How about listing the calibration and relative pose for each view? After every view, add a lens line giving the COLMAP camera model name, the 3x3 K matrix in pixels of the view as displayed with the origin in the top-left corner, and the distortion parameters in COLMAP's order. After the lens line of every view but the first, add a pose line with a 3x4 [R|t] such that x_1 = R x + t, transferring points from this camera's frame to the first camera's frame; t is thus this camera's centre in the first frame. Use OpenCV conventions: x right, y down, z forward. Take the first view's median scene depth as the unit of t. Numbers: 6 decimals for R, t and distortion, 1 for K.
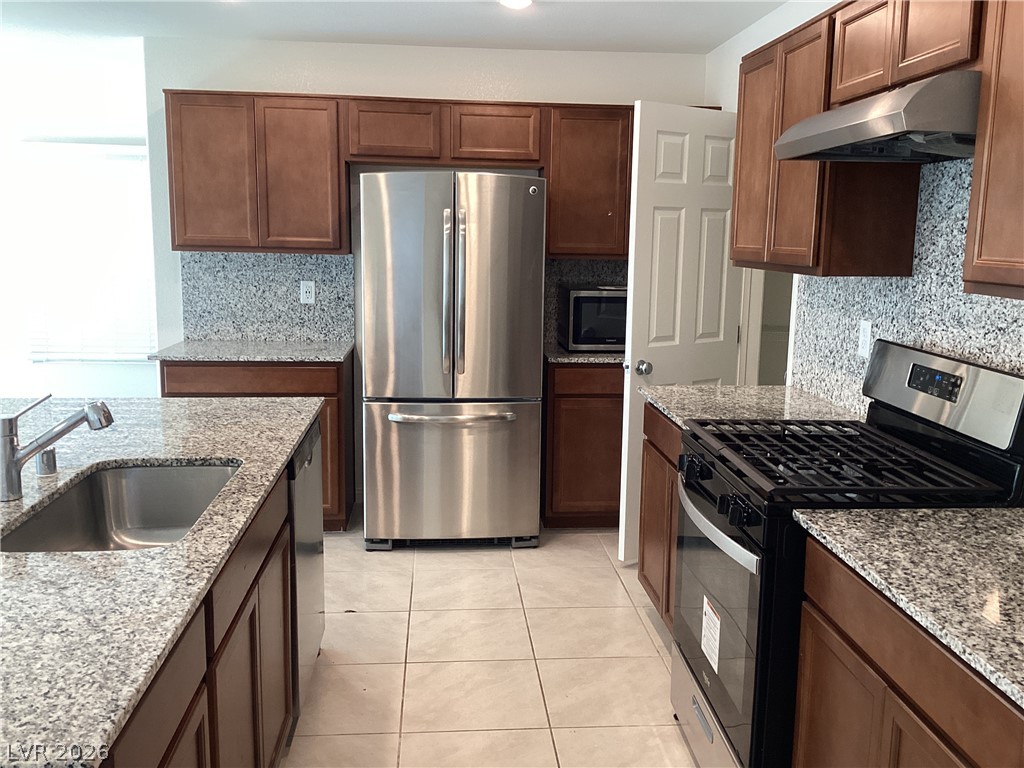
lens RADIAL K [[915.4, 0, 514.9], [0, 915.4, 383.7], [0, 0, 1]] dist [0.078876, -0.104819]
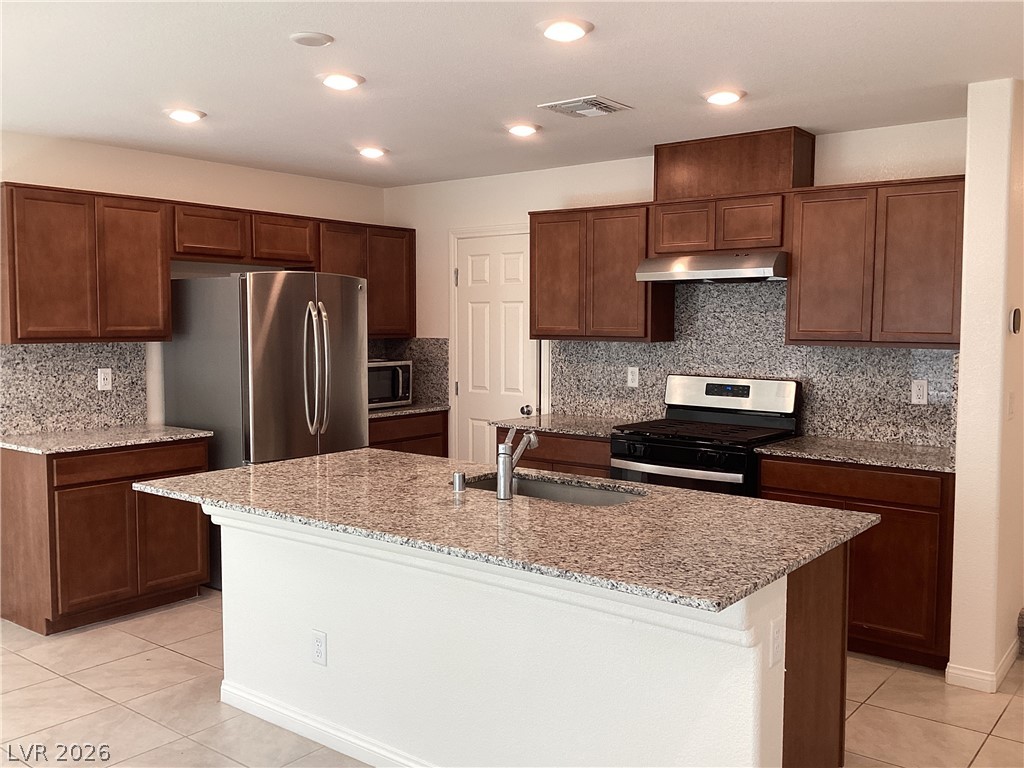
lens RADIAL K [[915.4, 0, 513.2], [0, 915.4, 385.1], [0, 0, 1]] dist [0.078876, -0.104819]
pose [[0.692939, -0.068666, 0.717719, -0.704930], [0.123944, 0.991980, -0.024759, -0.011796], [-0.710263, 0.106113, 0.695892, -0.046101]]
